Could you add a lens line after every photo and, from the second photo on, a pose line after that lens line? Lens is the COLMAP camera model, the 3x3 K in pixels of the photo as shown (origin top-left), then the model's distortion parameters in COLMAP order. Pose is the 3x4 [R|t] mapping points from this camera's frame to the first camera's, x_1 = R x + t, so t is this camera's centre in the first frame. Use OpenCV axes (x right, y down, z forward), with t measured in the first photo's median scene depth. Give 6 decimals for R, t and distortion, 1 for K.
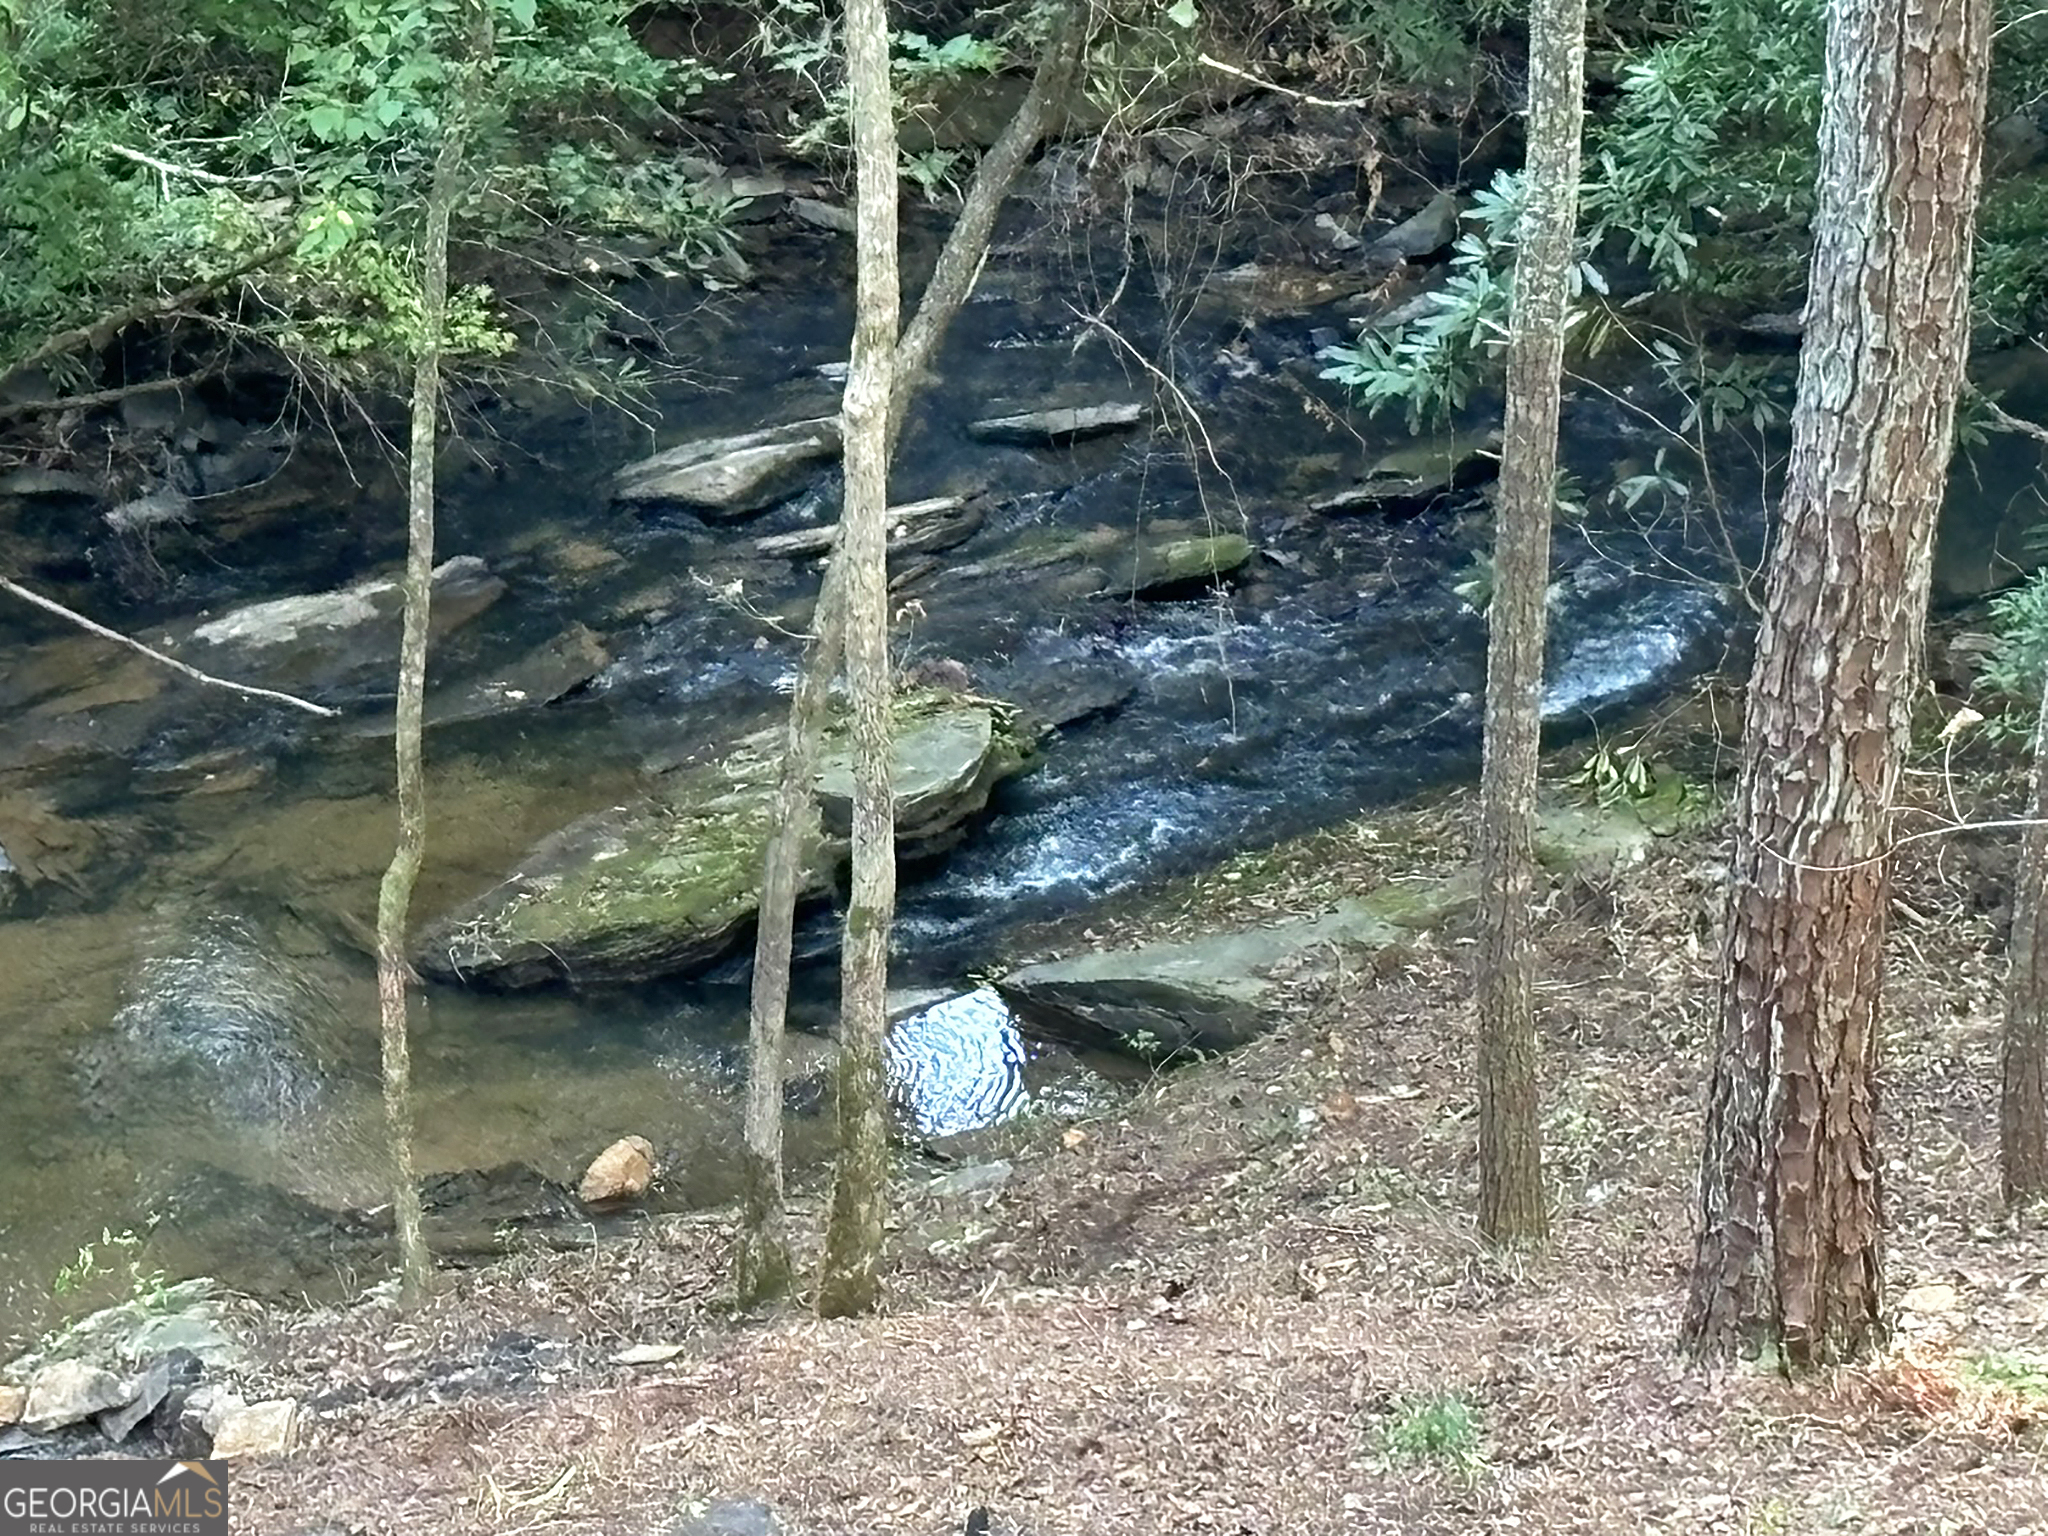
lens RADIAL K [[7989.9, 0, 1024.0], [0, 7989.9, 768.0], [0, 0, 1]] dist [0.094637, 0.203501]
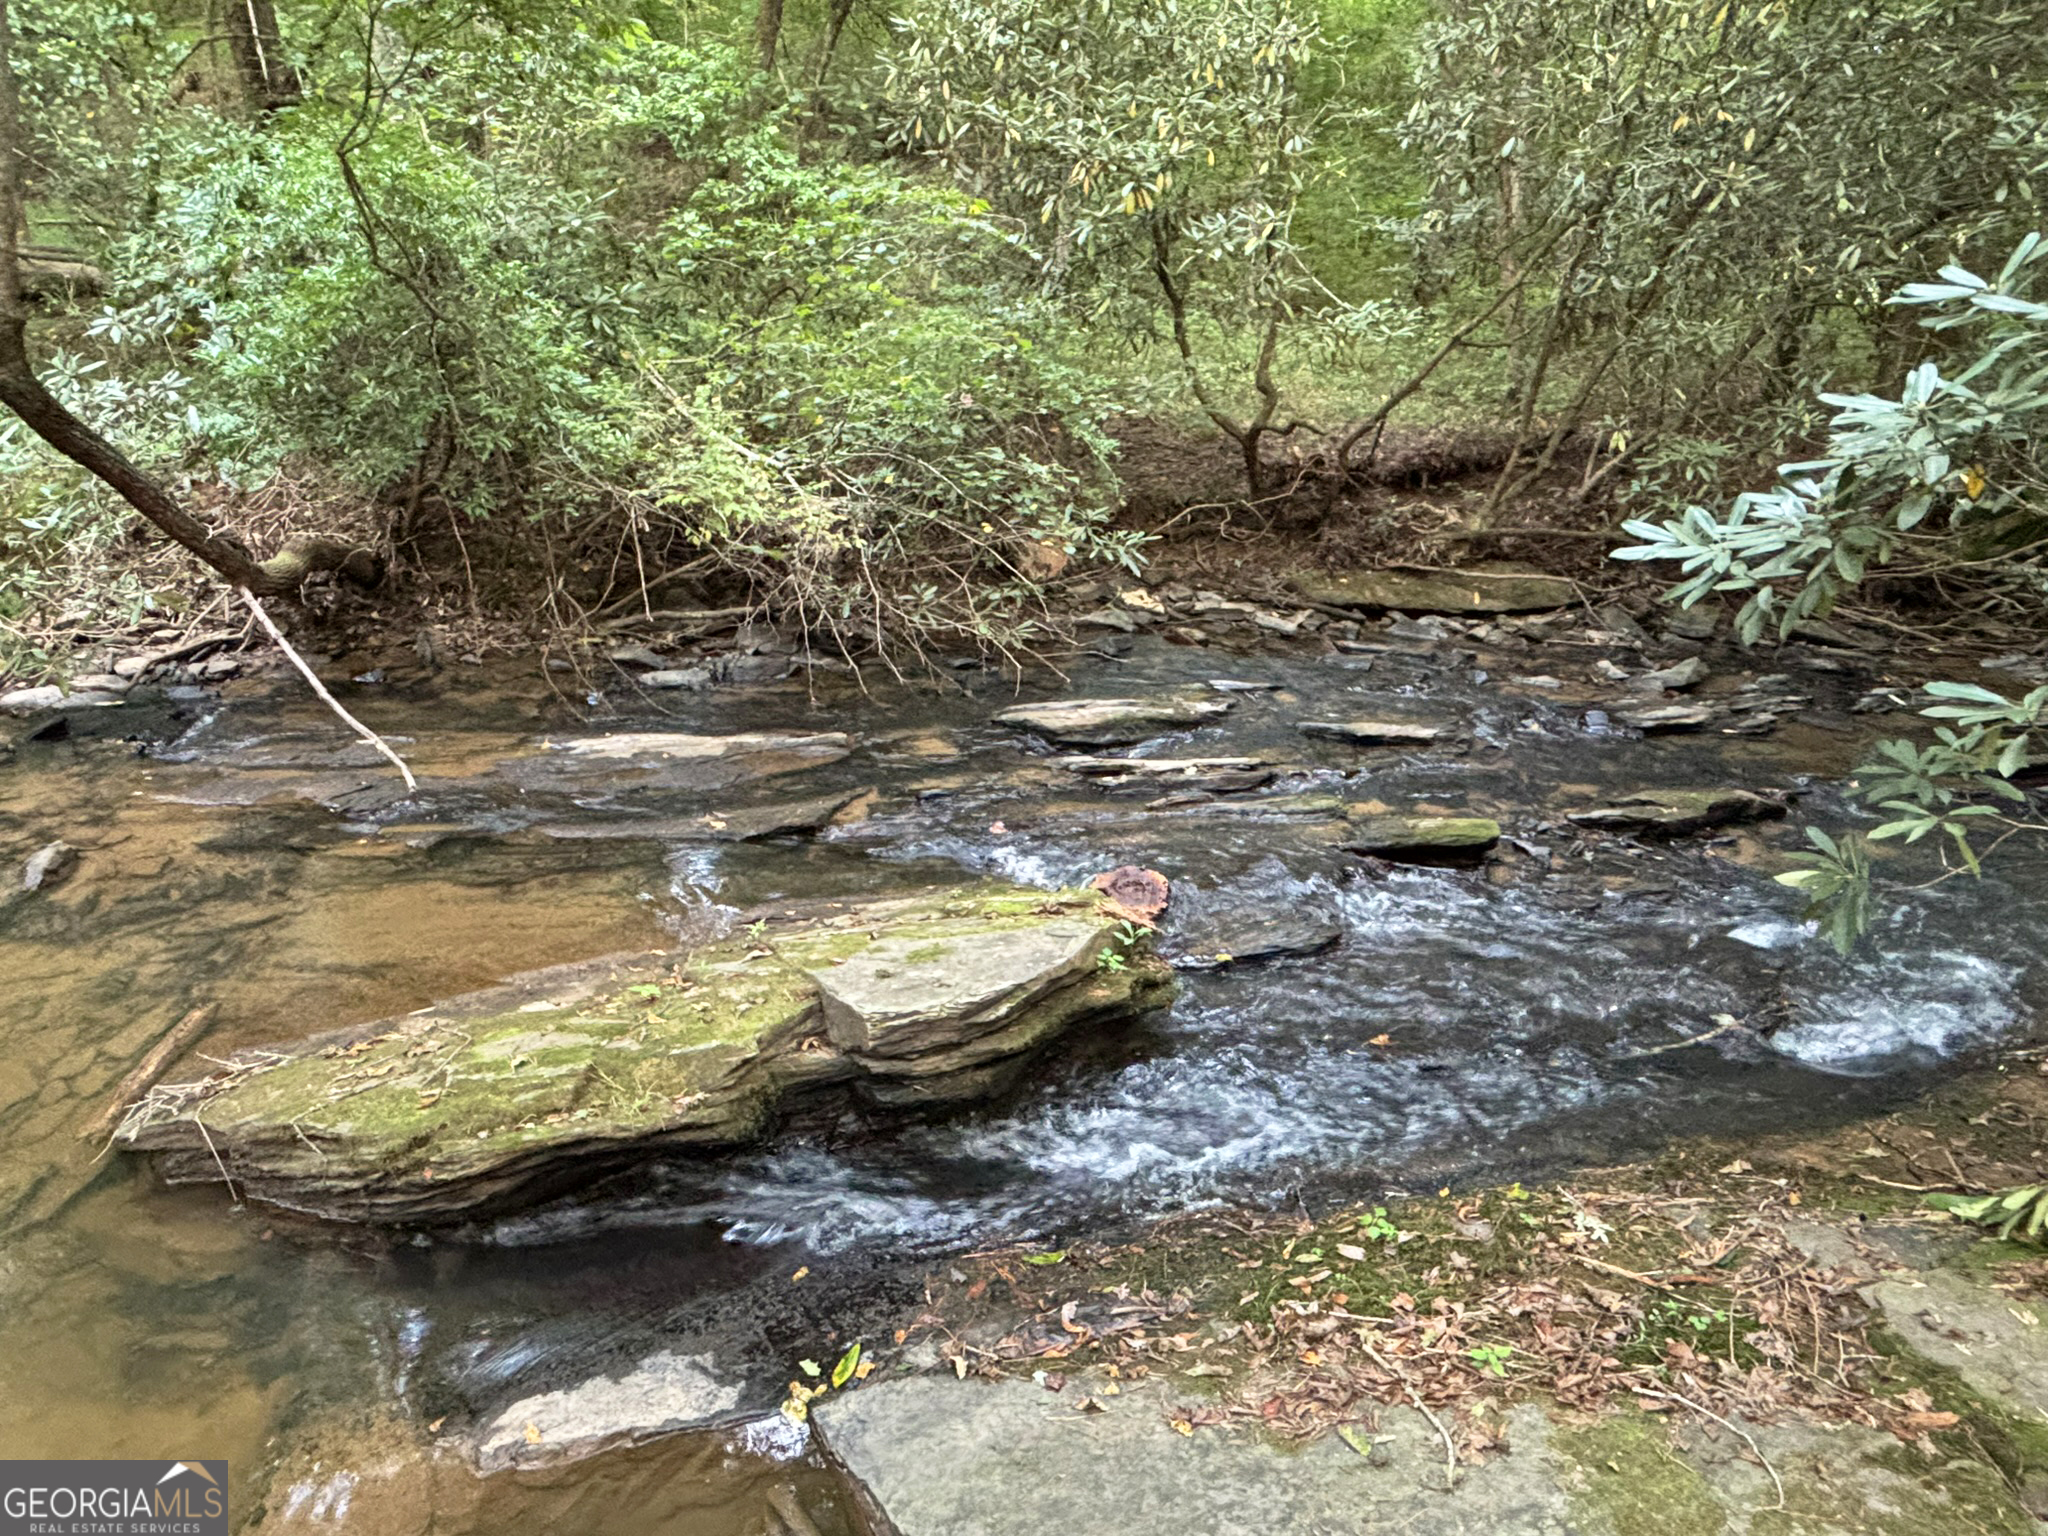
lens RADIAL K [[1238.1, 0, 1024.0], [0, 1238.1, 768.0], [0, 0, 1]] dist [0.001862, -0.000914]
pose [[0.915254, 0.144150, -0.376207, 0.030988], [-0.188040, 0.978693, -0.082469, -0.009912], [0.356303, 0.146222, 0.922858, 0.820325]]
